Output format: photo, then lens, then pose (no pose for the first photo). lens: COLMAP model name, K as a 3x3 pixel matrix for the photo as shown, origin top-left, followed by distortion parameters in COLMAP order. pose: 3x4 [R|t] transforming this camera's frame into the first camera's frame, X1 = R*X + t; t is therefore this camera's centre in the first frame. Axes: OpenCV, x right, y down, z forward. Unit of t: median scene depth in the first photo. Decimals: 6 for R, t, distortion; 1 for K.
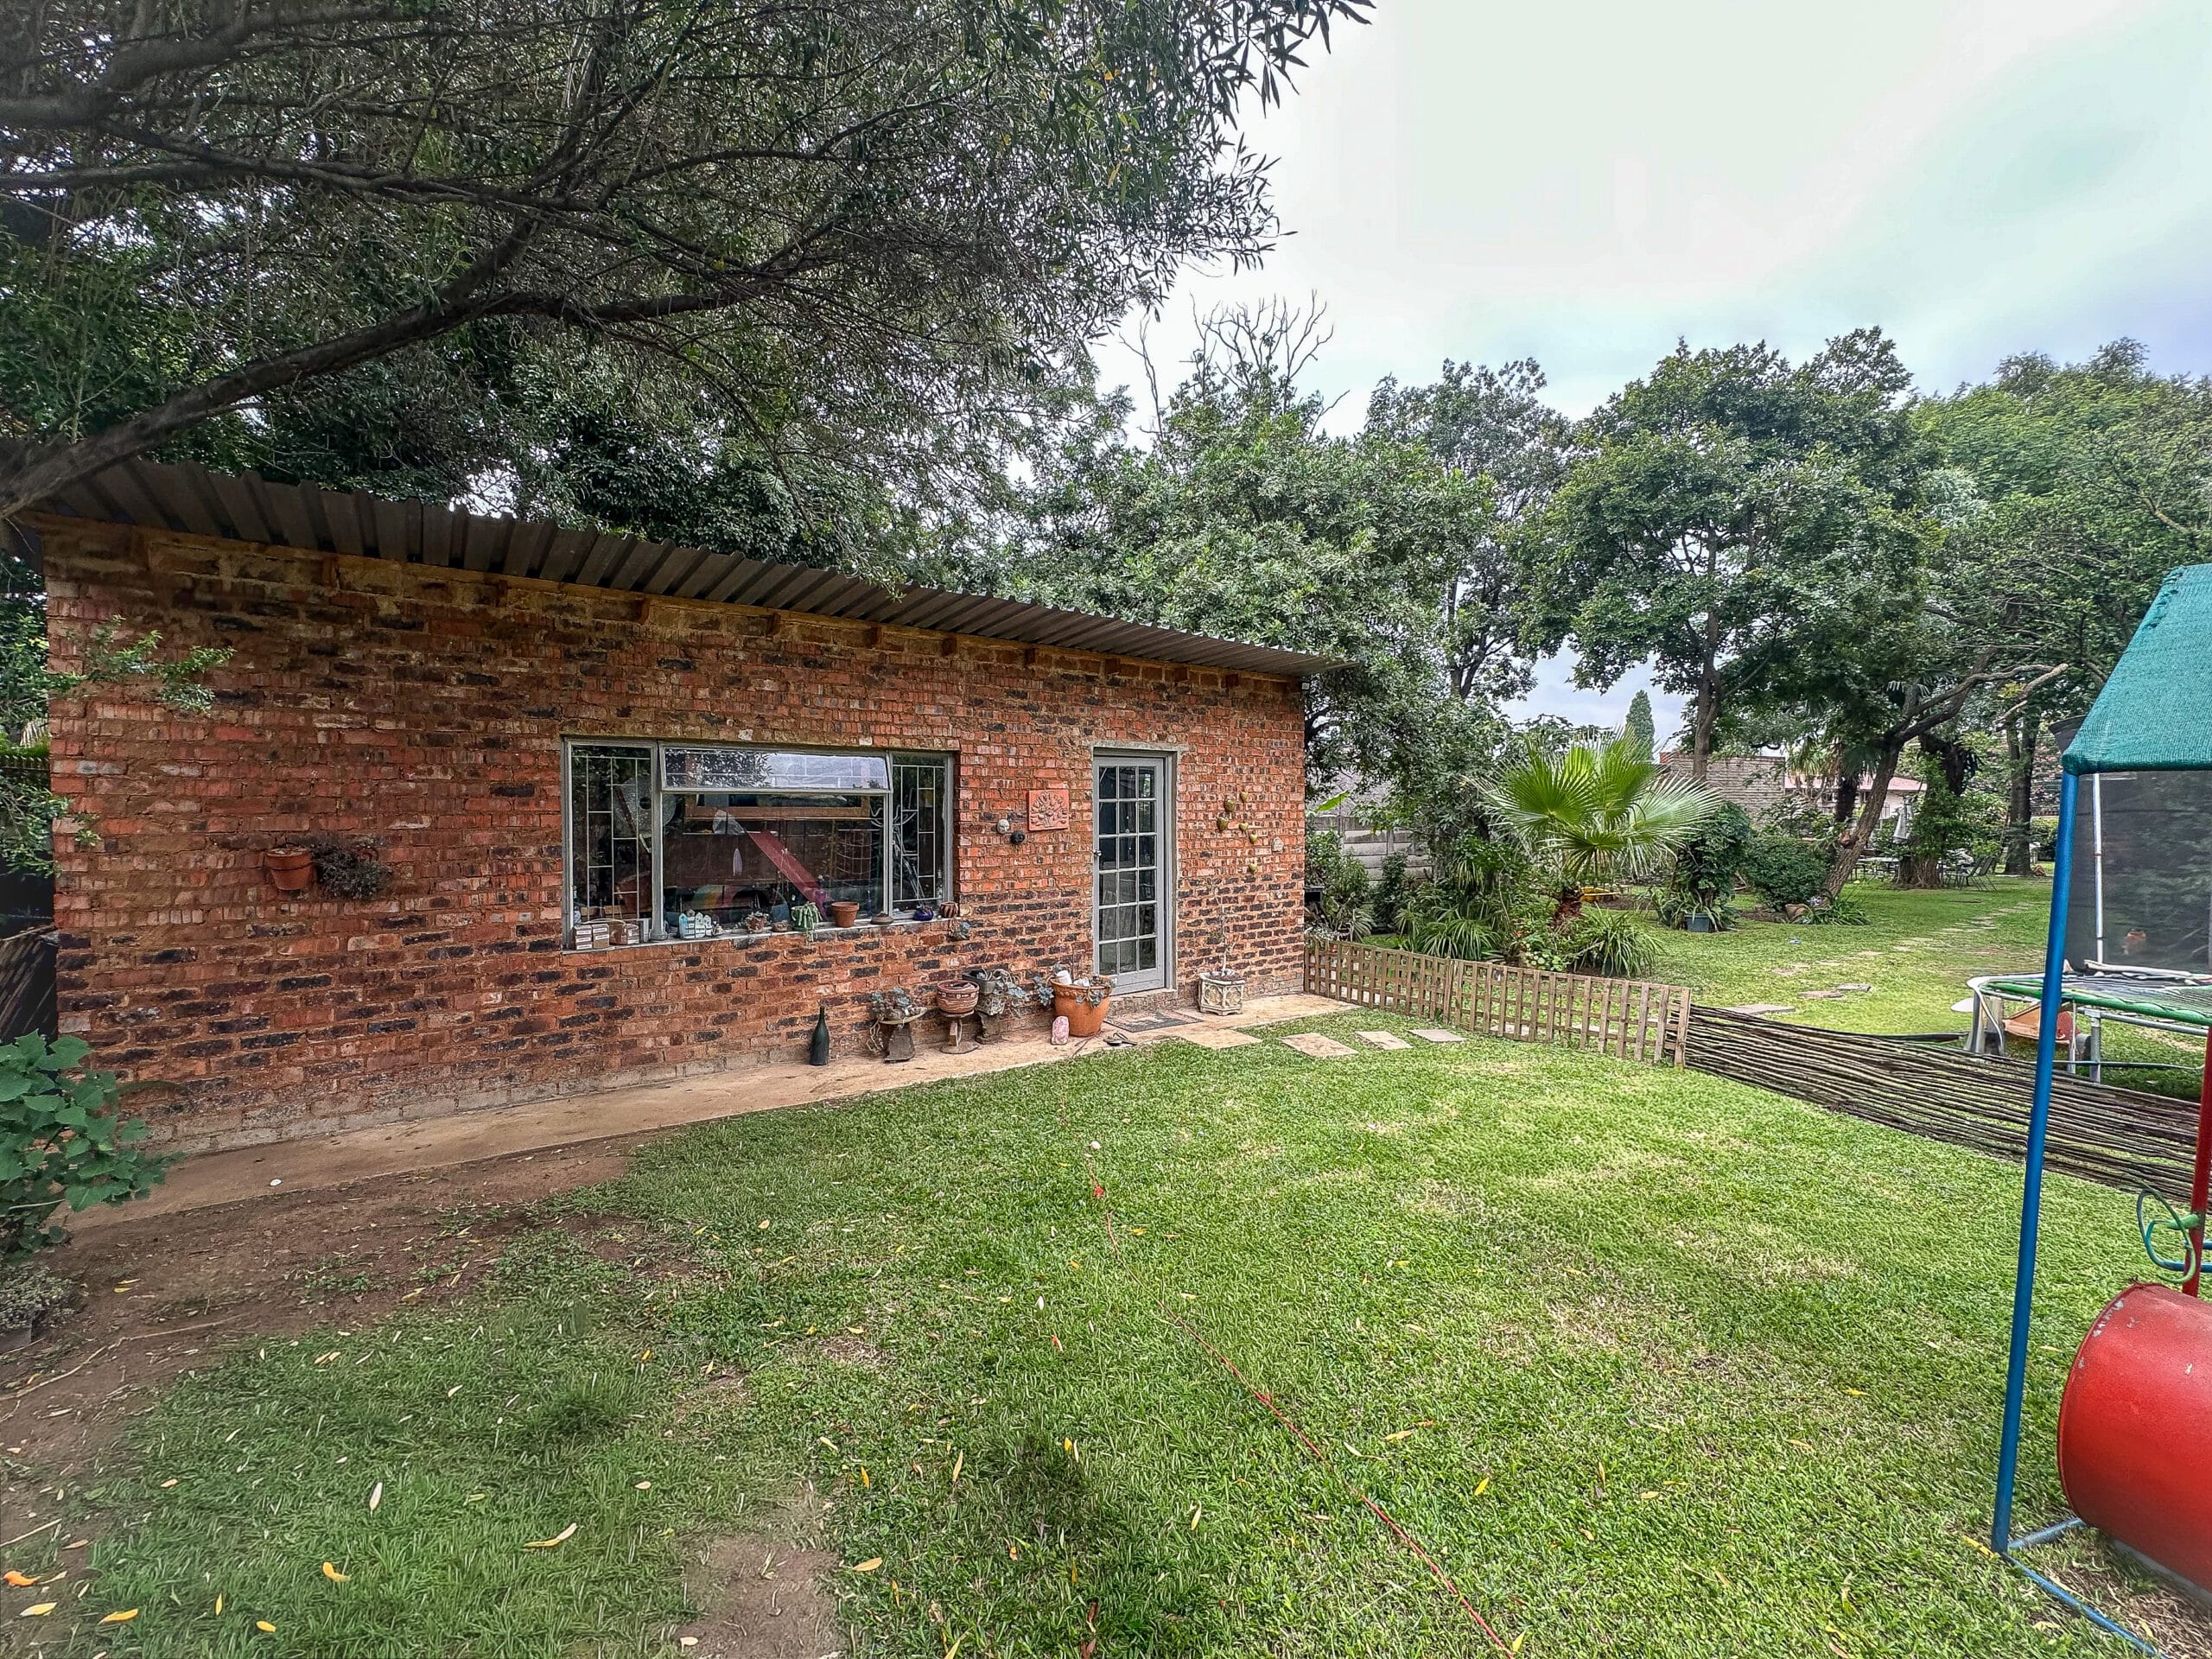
lens RADIAL K [[881.8, 0, 1104.7], [0, 881.8, 830.1], [0, 0, 1]] dist [-0.000897, -0.000025]
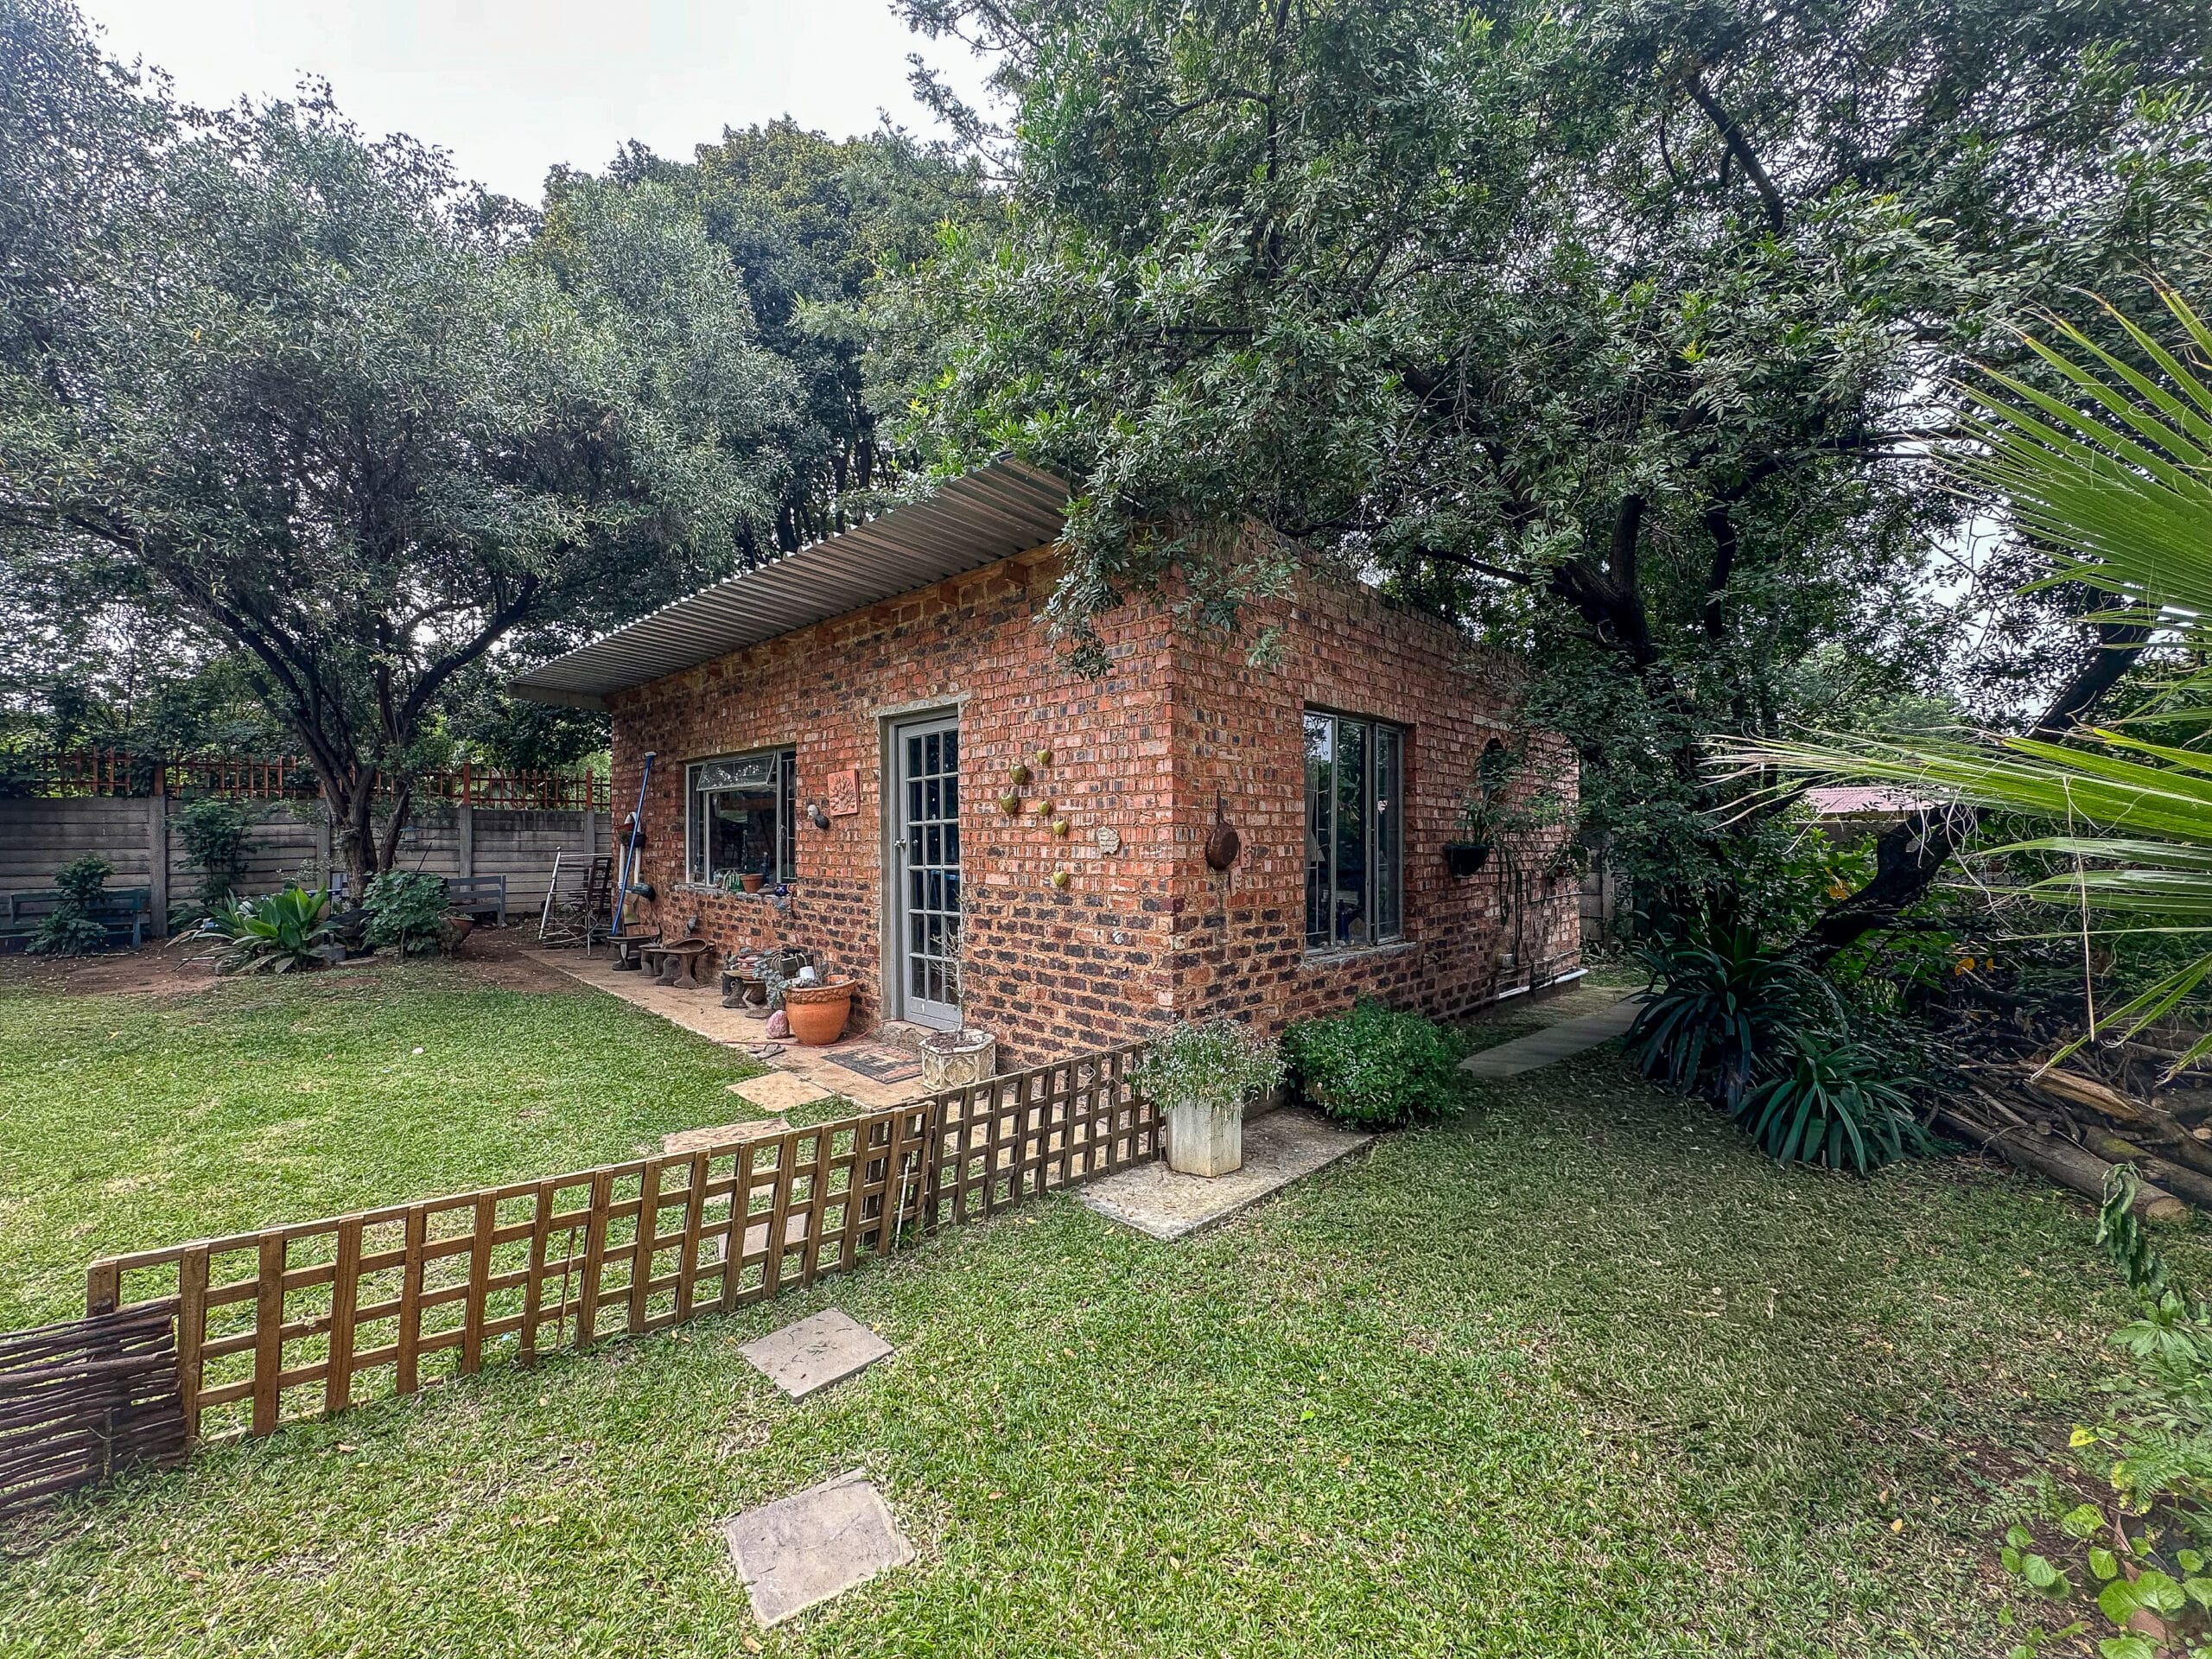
lens RADIAL K [[881.8, 0, 1107.7], [0, 881.8, 830.6], [0, 0, 1]] dist [-0.000897, -0.000025]
pose [[0.157539, -0.006353, -0.987492, 0.812230], [-0.021566, 0.999719, -0.009872, 0.017428], [0.987277, 0.022852, 0.157358, 1.028818]]
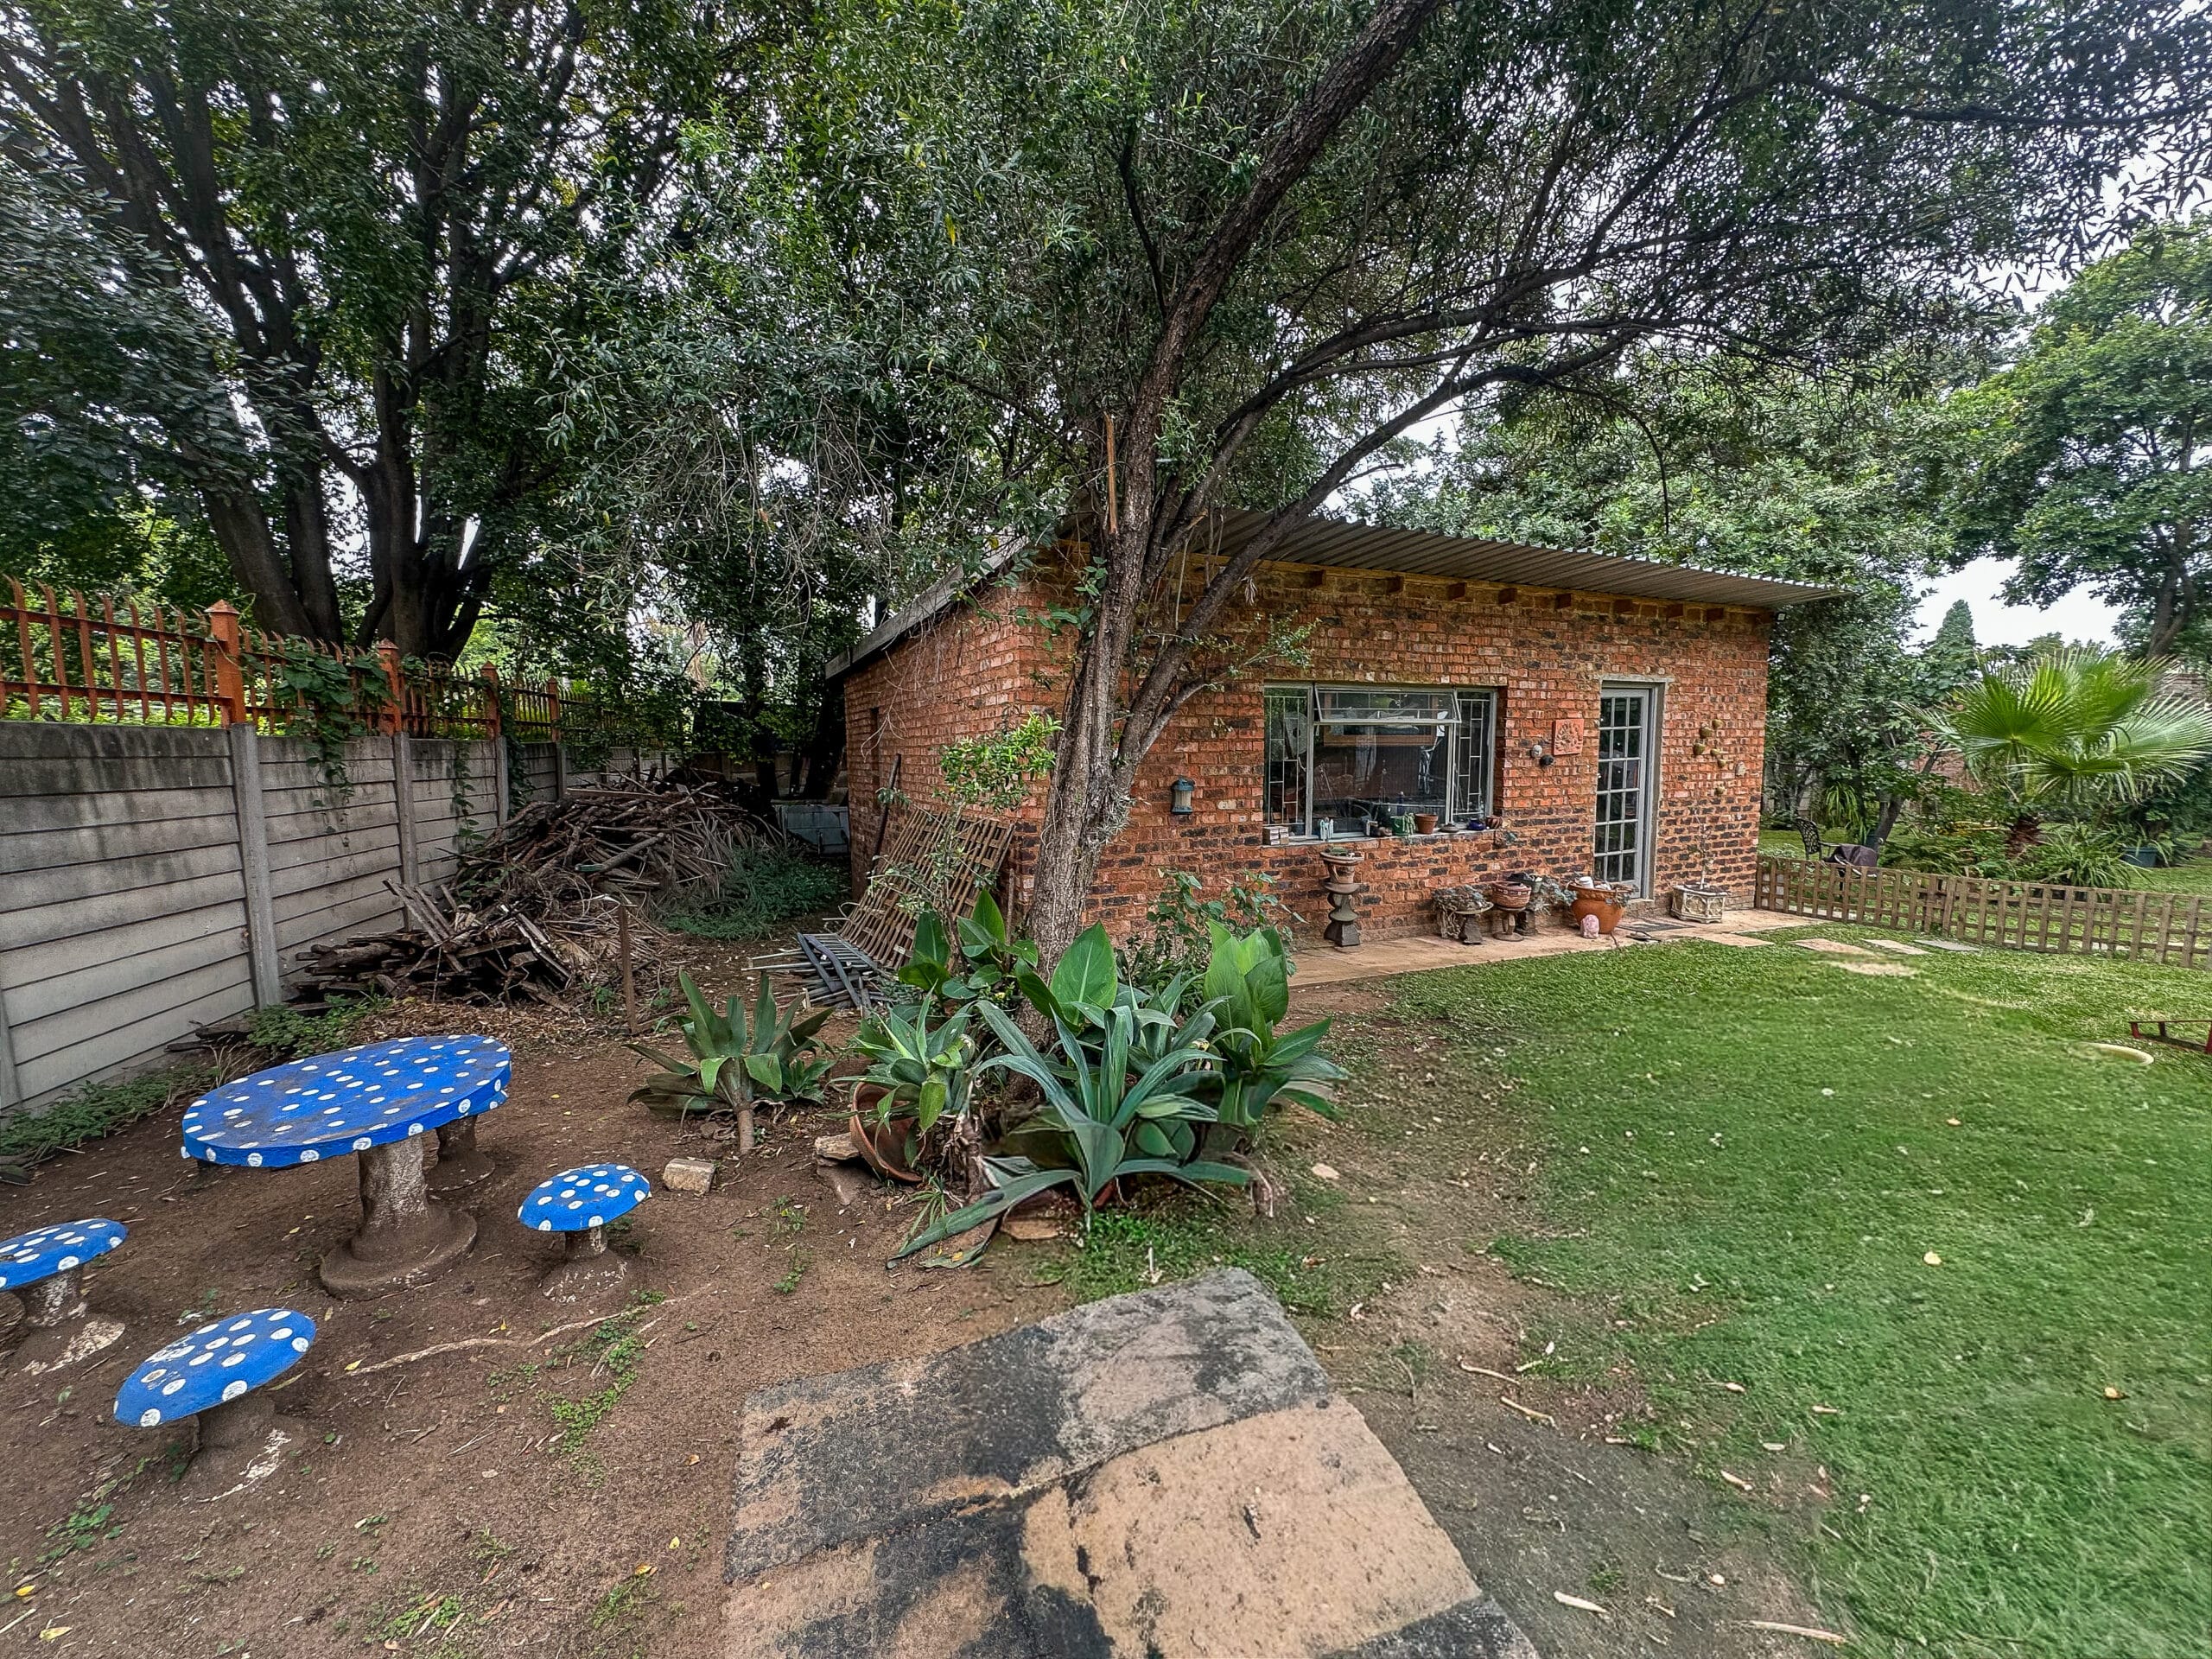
lens RADIAL K [[881.8, 0, 1107.6], [0, 881.8, 830.6], [0, 0, 1]] dist [-0.000897, -0.000025]
pose [[0.979931, 0.010371, -0.199066, -0.381821], [0.003870, 0.997468, 0.071017, 0.013446], [0.199298, -0.070362, 0.977410, -0.219253]]
